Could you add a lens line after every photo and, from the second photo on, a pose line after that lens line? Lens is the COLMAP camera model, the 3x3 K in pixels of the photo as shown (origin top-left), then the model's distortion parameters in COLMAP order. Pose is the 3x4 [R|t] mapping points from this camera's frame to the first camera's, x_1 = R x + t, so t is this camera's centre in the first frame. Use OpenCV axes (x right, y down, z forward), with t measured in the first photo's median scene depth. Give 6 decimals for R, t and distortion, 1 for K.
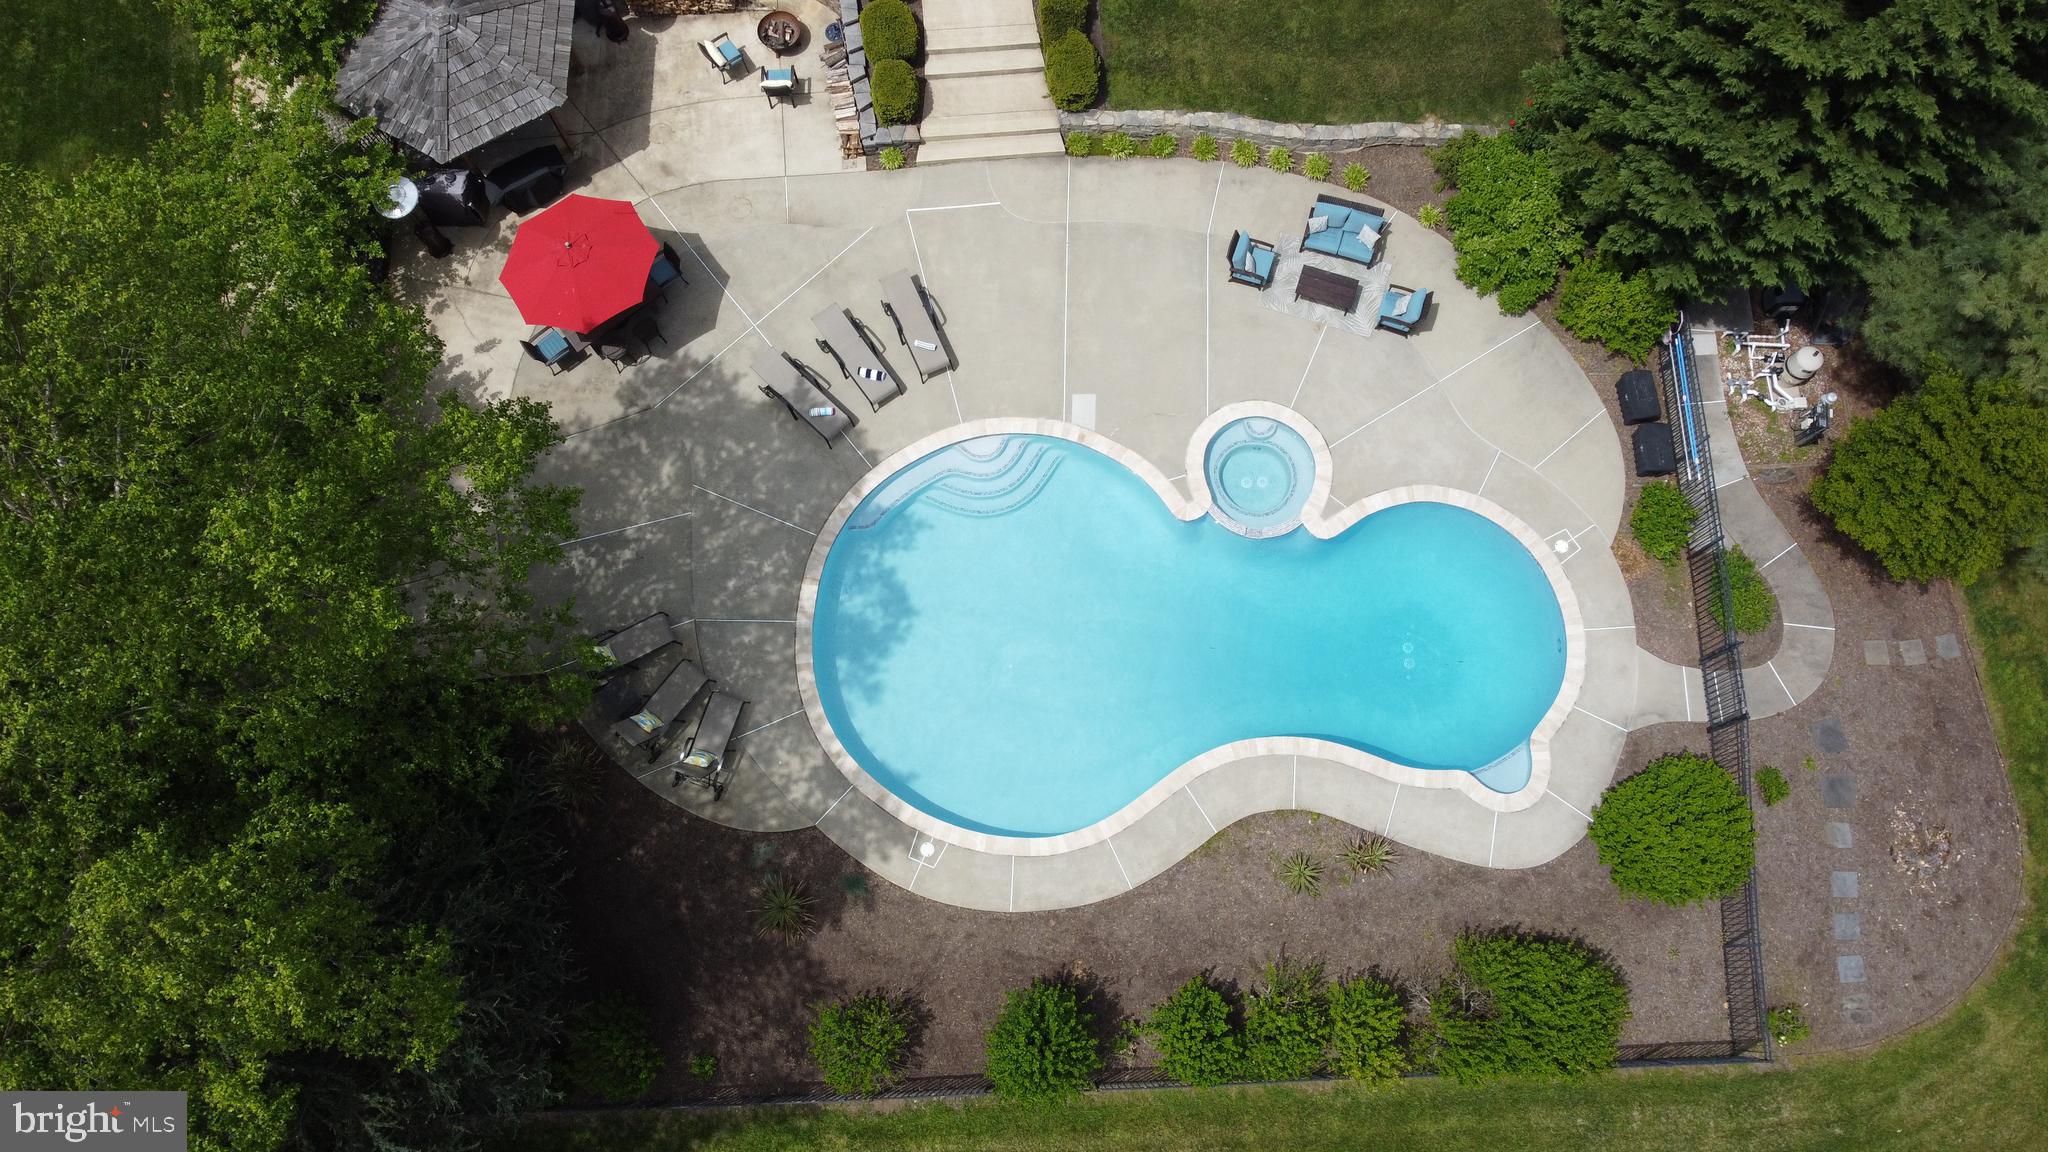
lens RADIAL K [[1554.1, 0, 1020.1], [0, 1554.1, 586.4], [0, 0, 1]] dist [0.002840, -0.004607]
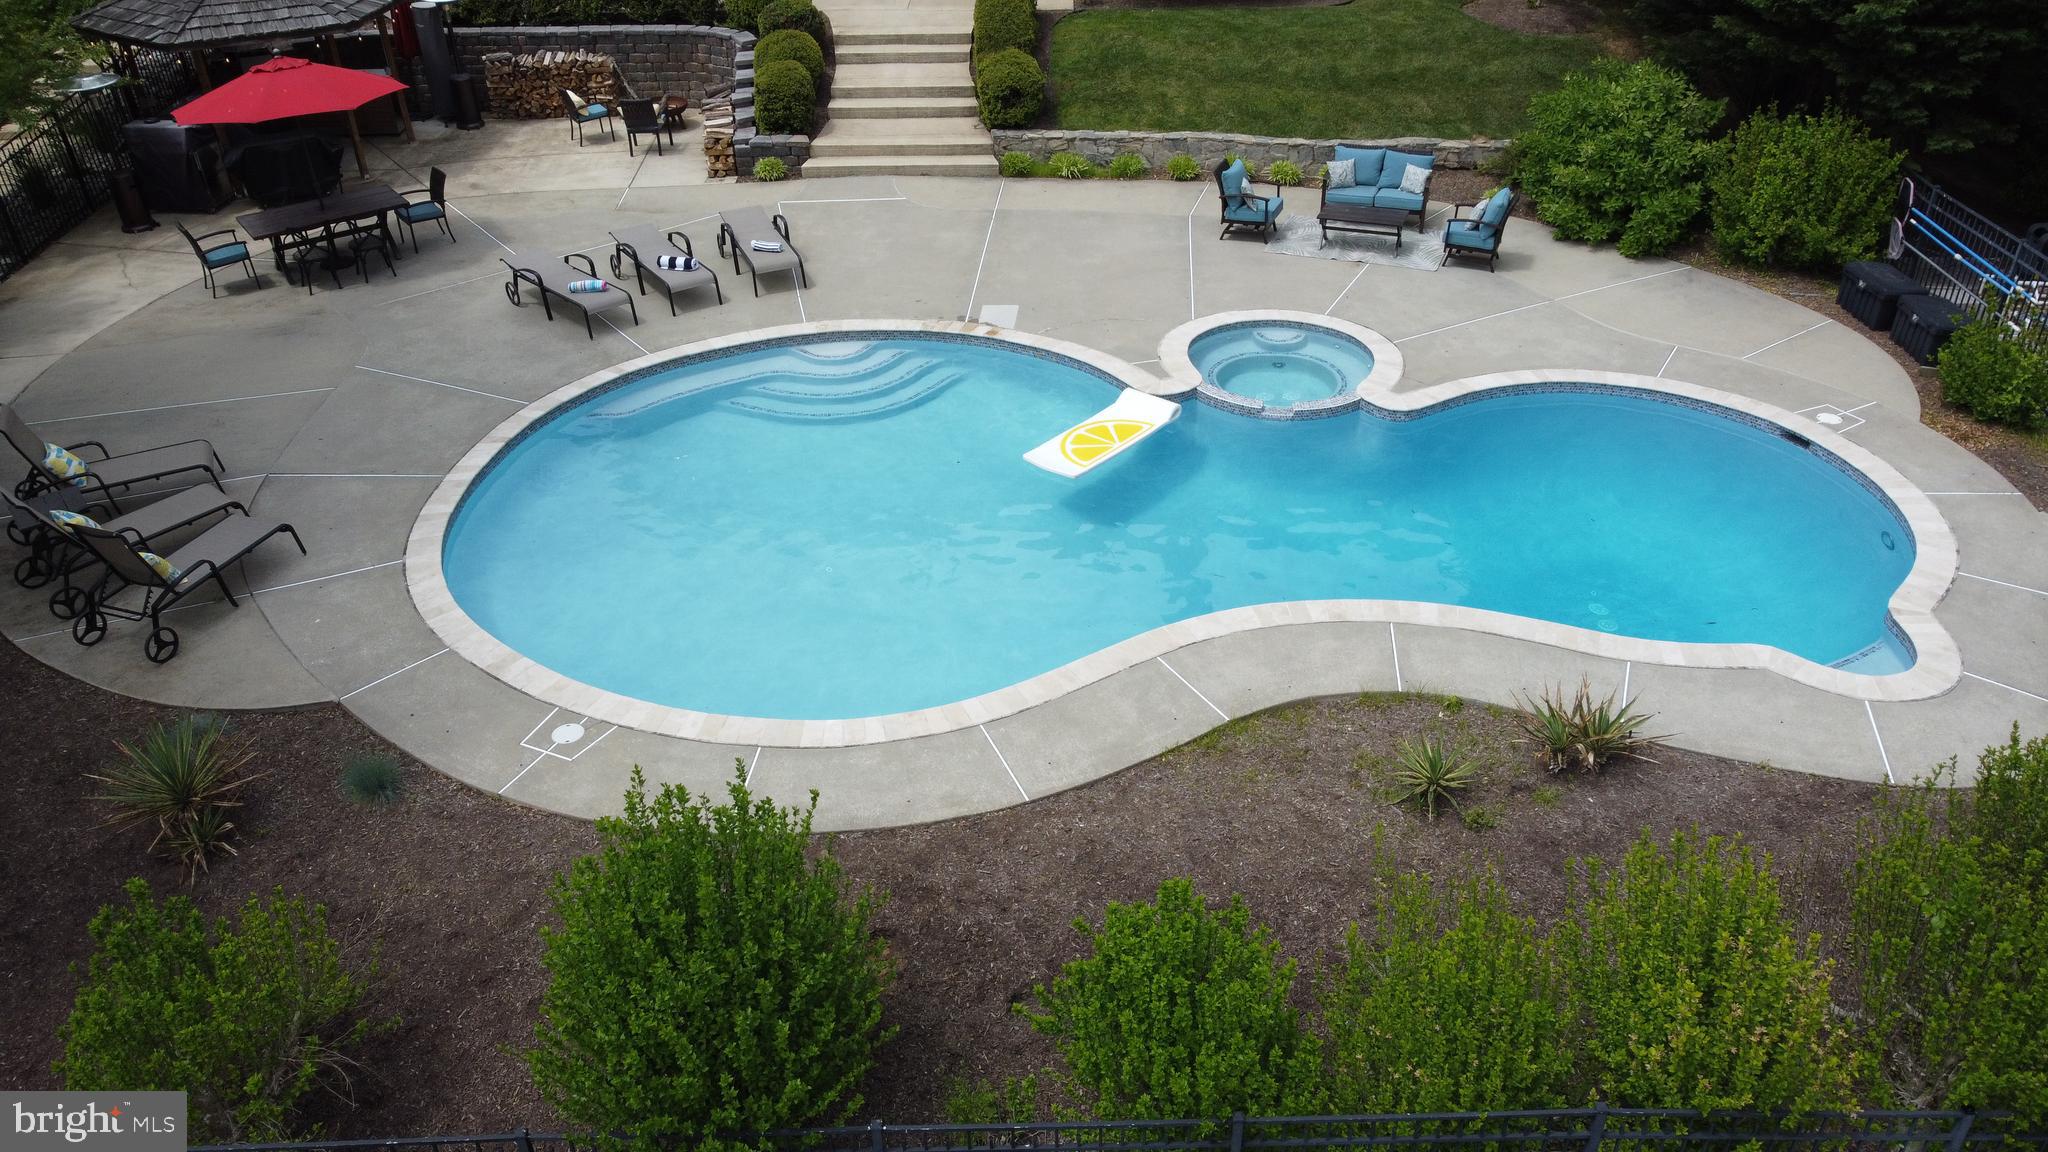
lens RADIAL K [[1554.1, 0, 1025.0], [0, 1554.1, 586.7], [0, 0, 1]] dist [0.002840, -0.004607]
pose [[0.998994, 0.021615, -0.039302, 0.081176], [-0.042386, 0.741547, -0.669561, 0.405514], [0.014672, 0.670553, 0.741716, 0.617024]]
